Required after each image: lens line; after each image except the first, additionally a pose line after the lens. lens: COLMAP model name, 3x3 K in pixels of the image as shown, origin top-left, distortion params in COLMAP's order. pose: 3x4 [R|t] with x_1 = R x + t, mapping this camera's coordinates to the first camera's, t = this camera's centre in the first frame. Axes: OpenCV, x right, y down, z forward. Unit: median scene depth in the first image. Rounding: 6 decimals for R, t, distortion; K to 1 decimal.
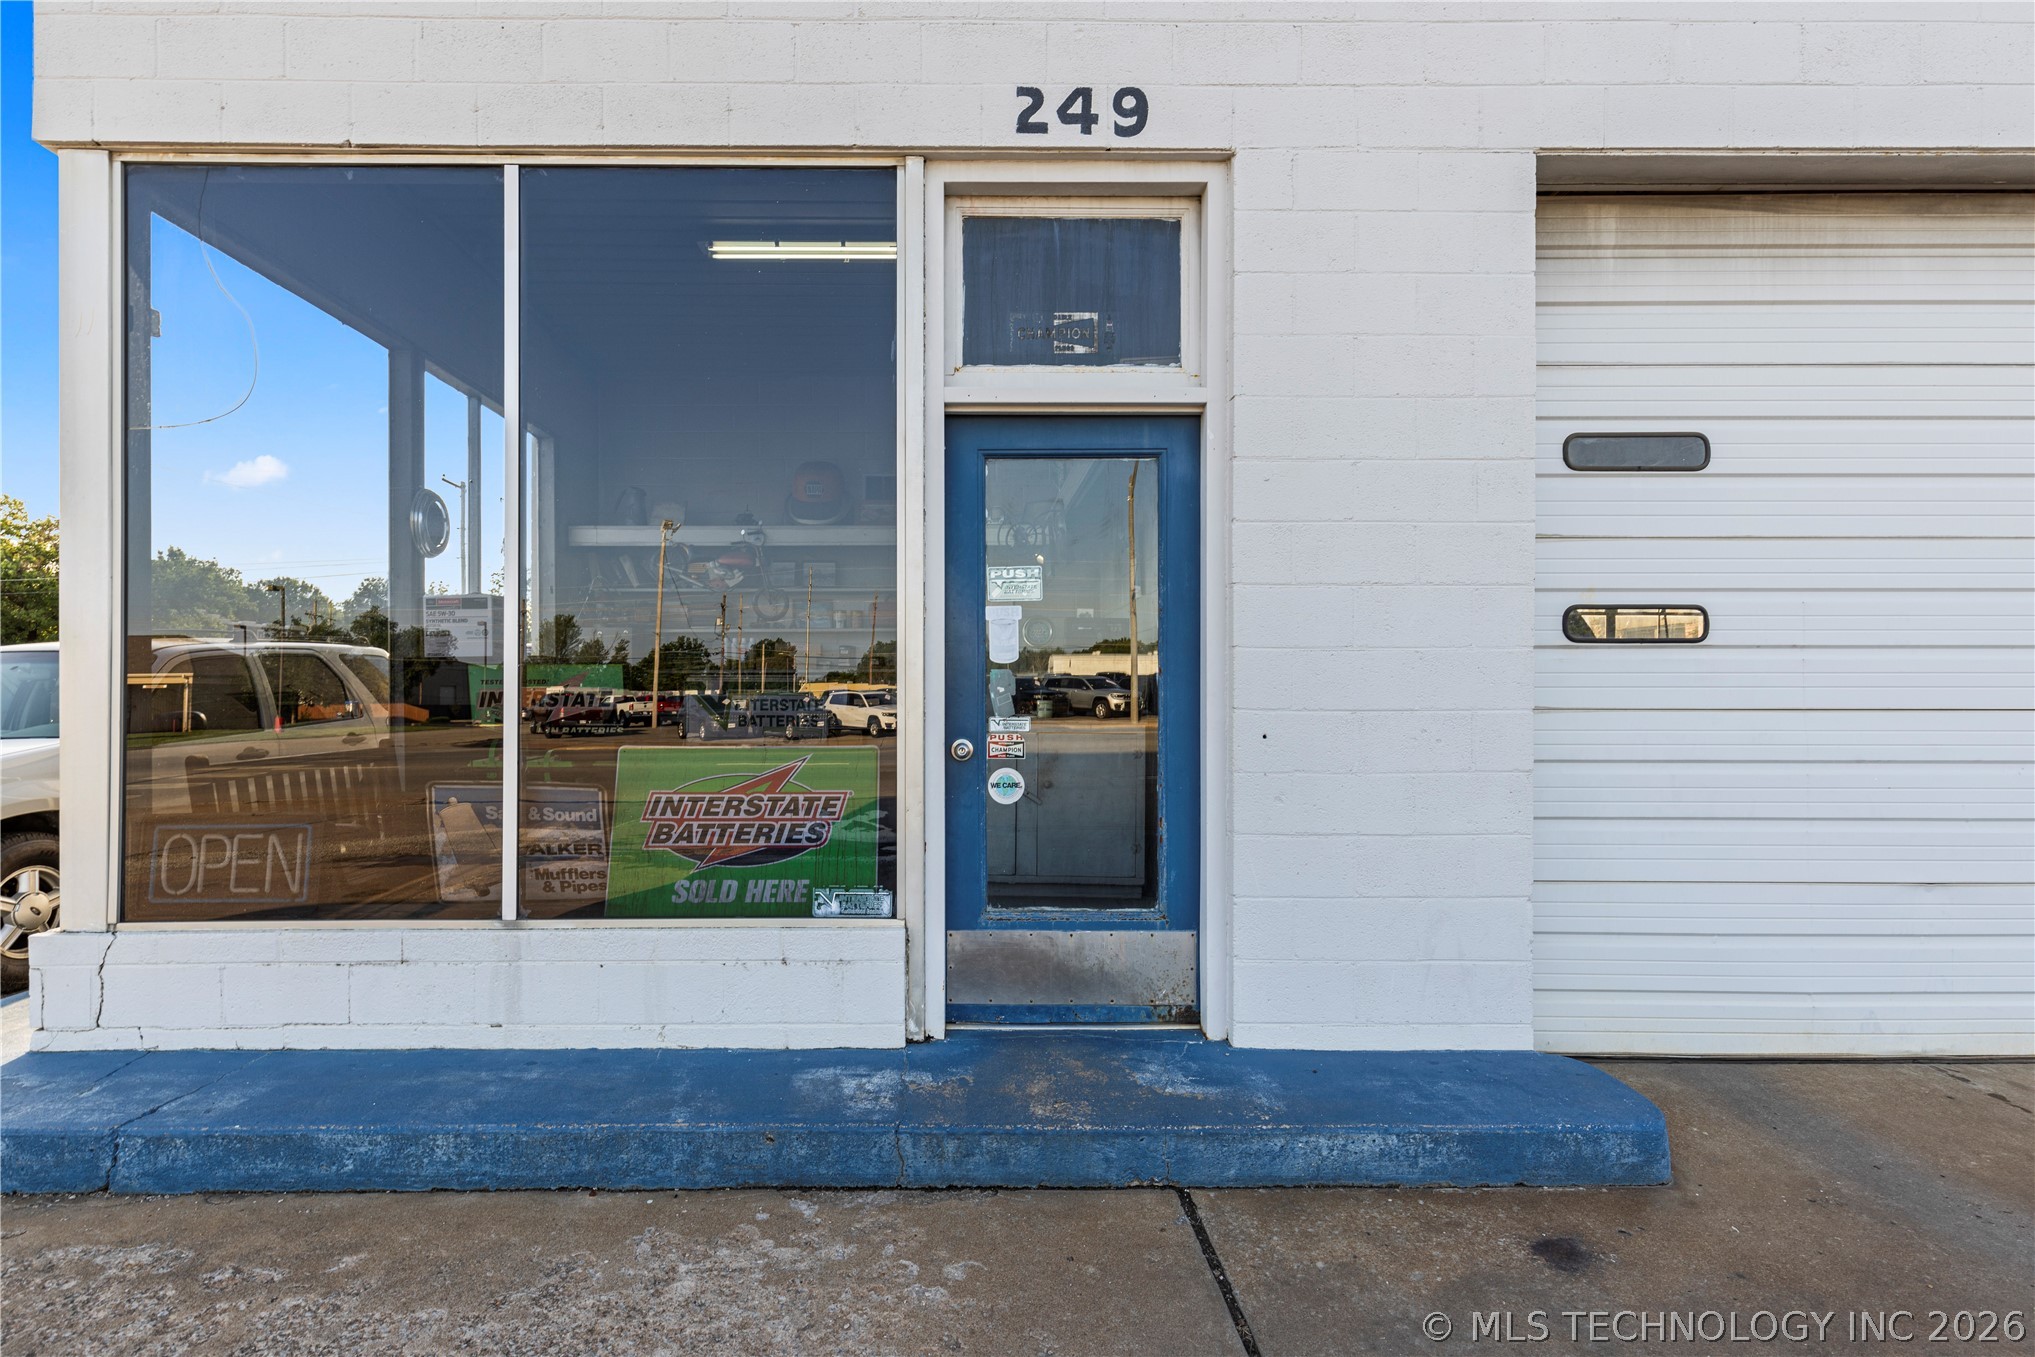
lens RADIAL K [[932.5, 0, 947.1], [0, 932.5, 689.2], [0, 0, 1]] dist [0.004217, -0.000663]
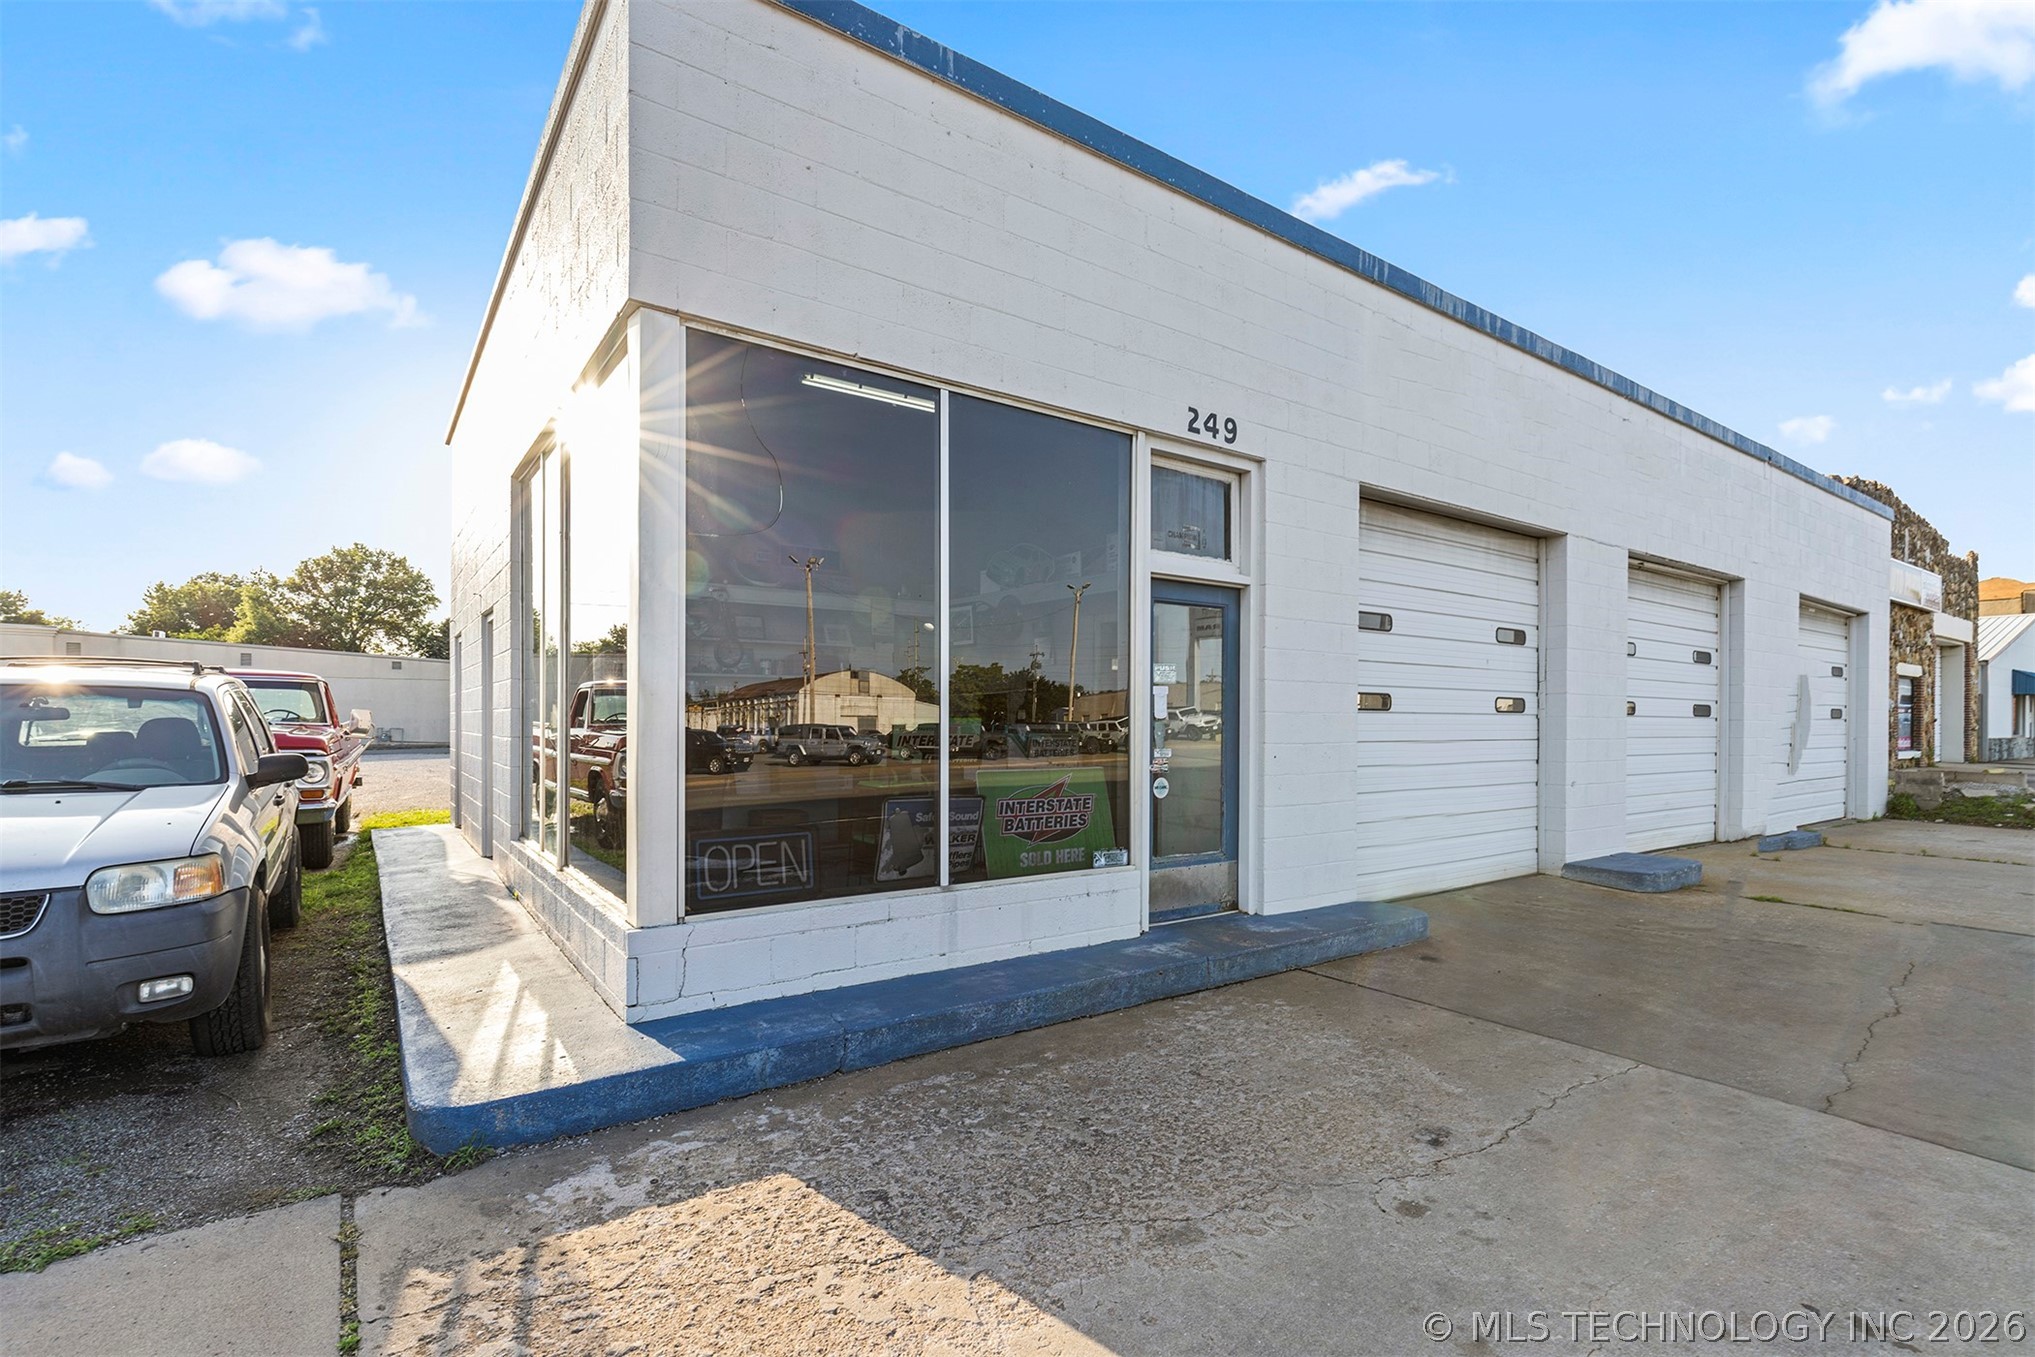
lens RADIAL K [[932.5, 0, 1011.5], [0, 932.5, 716.9], [0, 0, 1]] dist [0.004217, -0.000663]
pose [[0.824217, 0.007292, 0.566227, -1.233116], [-0.006366, 0.999973, -0.003613, -0.023536], [-0.566239, -0.000627, 0.824241, -0.314733]]
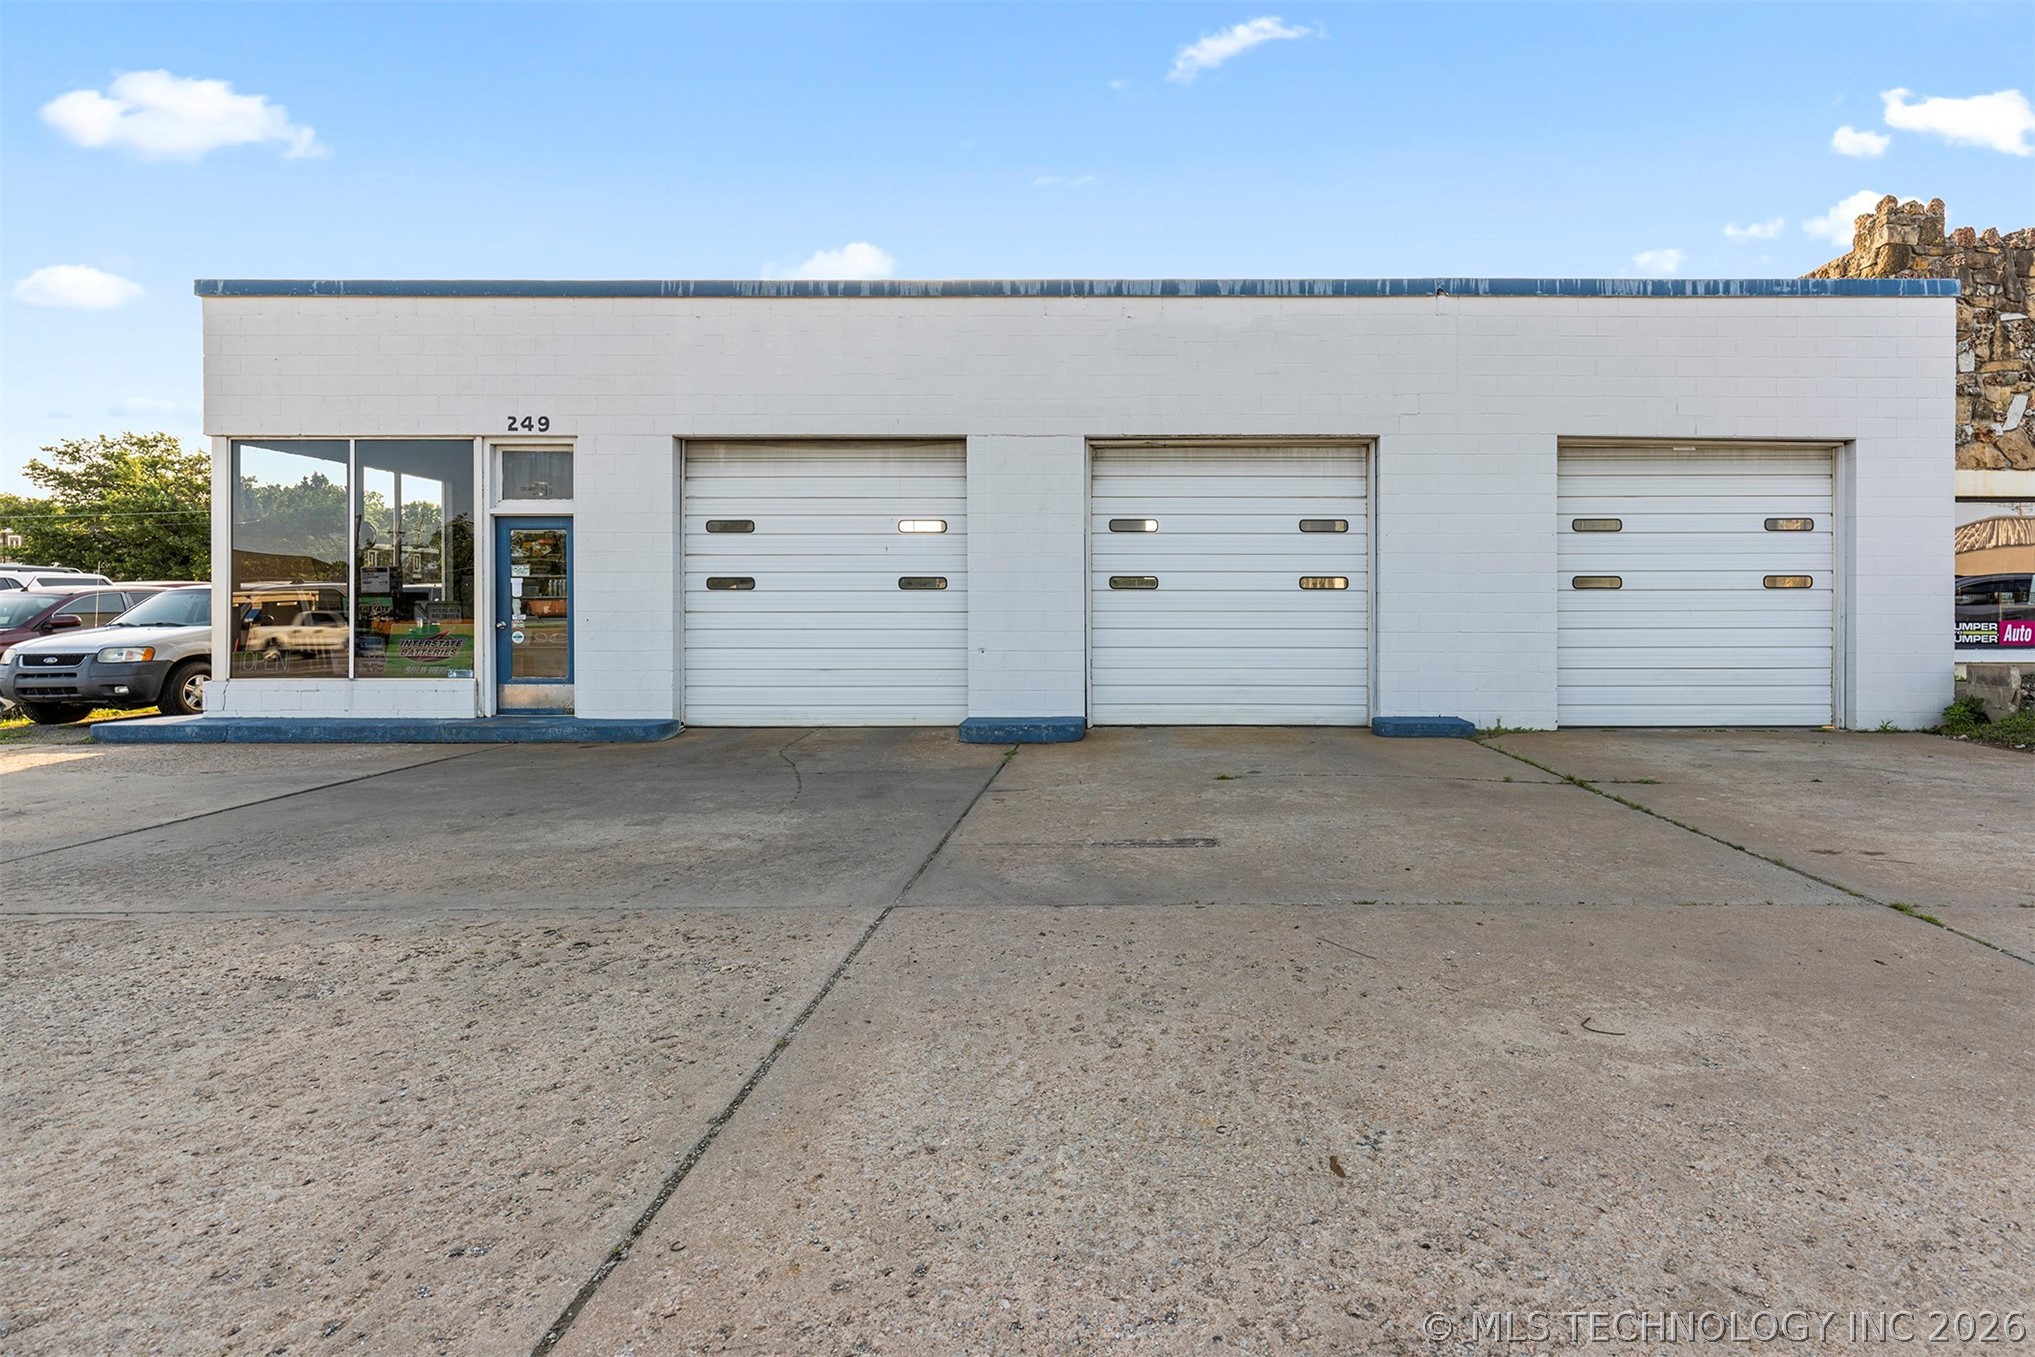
lens RADIAL K [[932.5, 0, 1072.5], [0, 932.5, 610.5], [0, 0, 1]] dist [0.004217, -0.000663]
pose [[0.999898, -0.000546, -0.014253, 2.018295], [0.000577, 0.999997, 0.002176, 0.011459], [0.014252, -0.002184, 0.999896, -2.131832]]
